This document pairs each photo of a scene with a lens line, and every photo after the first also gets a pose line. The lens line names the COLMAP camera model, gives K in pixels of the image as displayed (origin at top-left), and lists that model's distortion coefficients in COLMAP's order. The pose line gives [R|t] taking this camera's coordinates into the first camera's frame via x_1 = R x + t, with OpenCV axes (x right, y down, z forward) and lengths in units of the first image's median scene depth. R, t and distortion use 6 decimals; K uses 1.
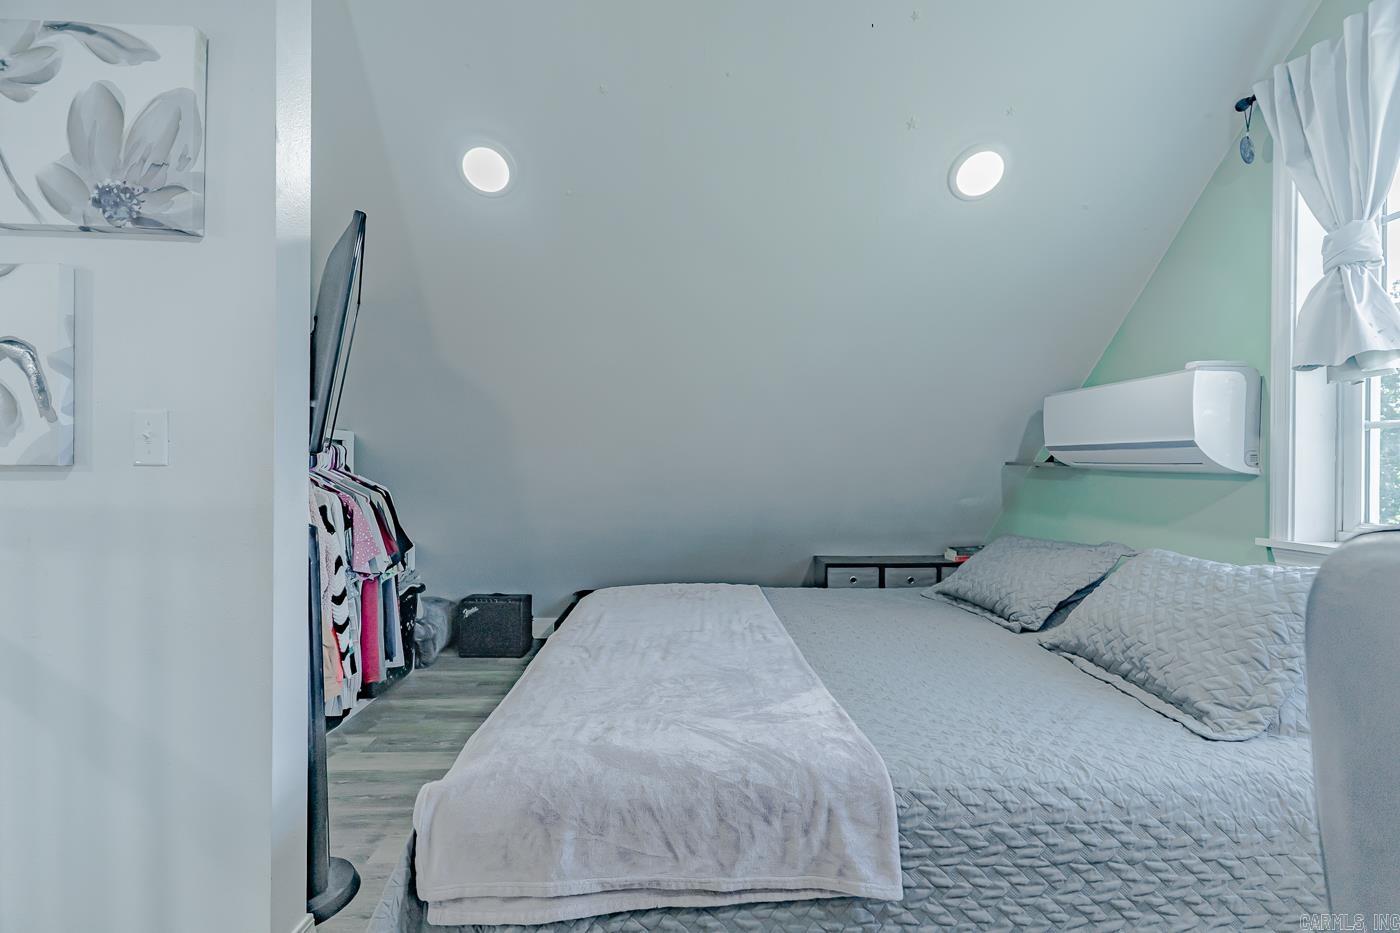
lens RADIAL K [[672.8, 0, 698.1], [0, 672.8, 479.4], [0, 0, 1]] dist [0.003107, 0.000162]
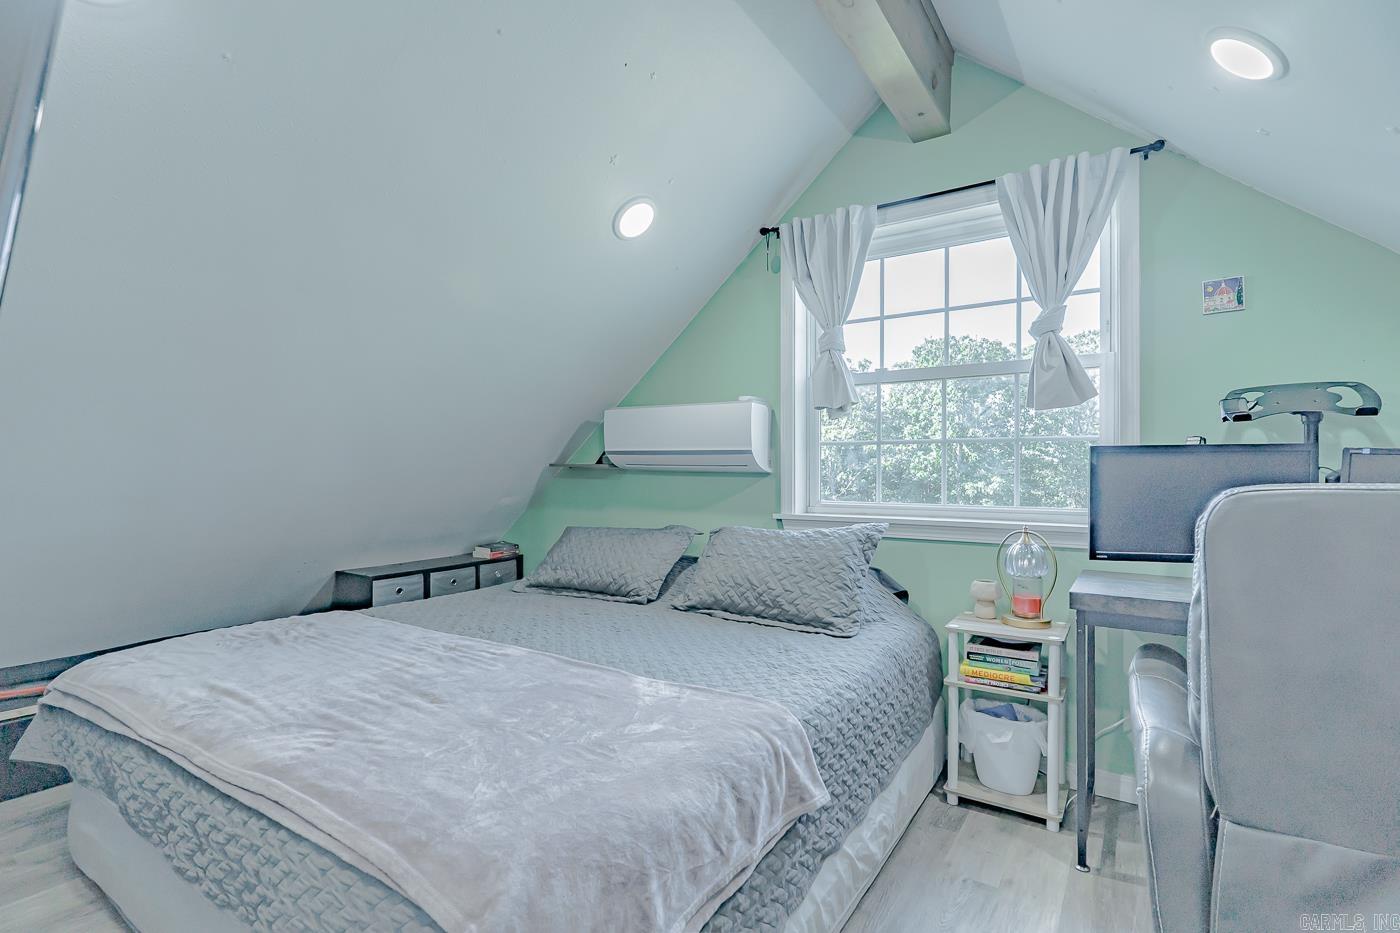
lens RADIAL K [[659.5, 0, 700.4], [0, 659.5, 479.1], [0, 0, 1]] dist [0.012649, 0.000055]
pose [[0.577183, -0.014338, 0.816489, -0.509348], [0.015786, 0.999855, 0.006399, -0.005389], [-0.816462, 0.009196, 0.577326, 0.263561]]
